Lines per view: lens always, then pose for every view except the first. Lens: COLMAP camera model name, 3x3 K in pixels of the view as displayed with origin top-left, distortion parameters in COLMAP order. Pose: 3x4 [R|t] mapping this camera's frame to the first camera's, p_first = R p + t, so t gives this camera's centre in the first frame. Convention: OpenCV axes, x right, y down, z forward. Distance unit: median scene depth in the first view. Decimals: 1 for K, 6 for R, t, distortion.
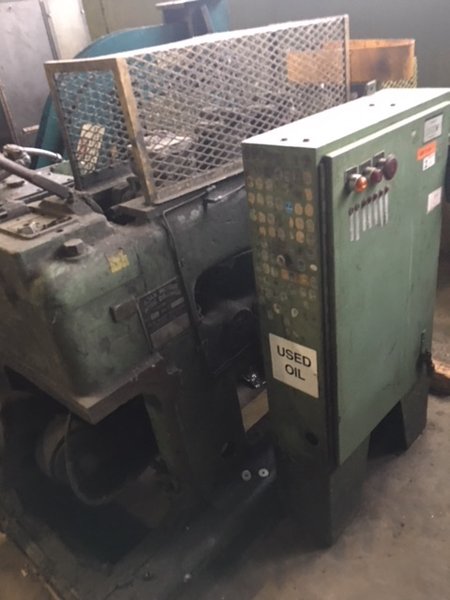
lens RADIAL K [[510.0, 0, 225.0], [0, 510.0, 300.0], [0, 0, 1]] dist [0.075491, -0.106321]
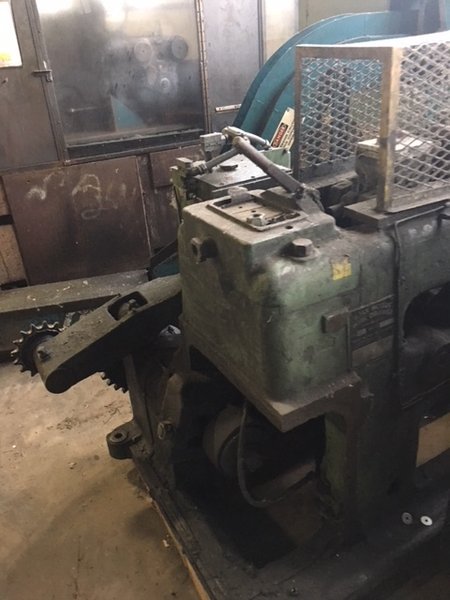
lens RADIAL K [[514.1, 0, 224.8], [0, 514.1, 315.4], [0, 0, 1]] dist [0.076934, -0.115503]
pose [[0.948951, 0.205843, -0.238999, -0.159463], [-0.195413, 0.978443, 0.066810, -0.014012], [0.247599, -0.016695, 0.968719, 0.037522]]
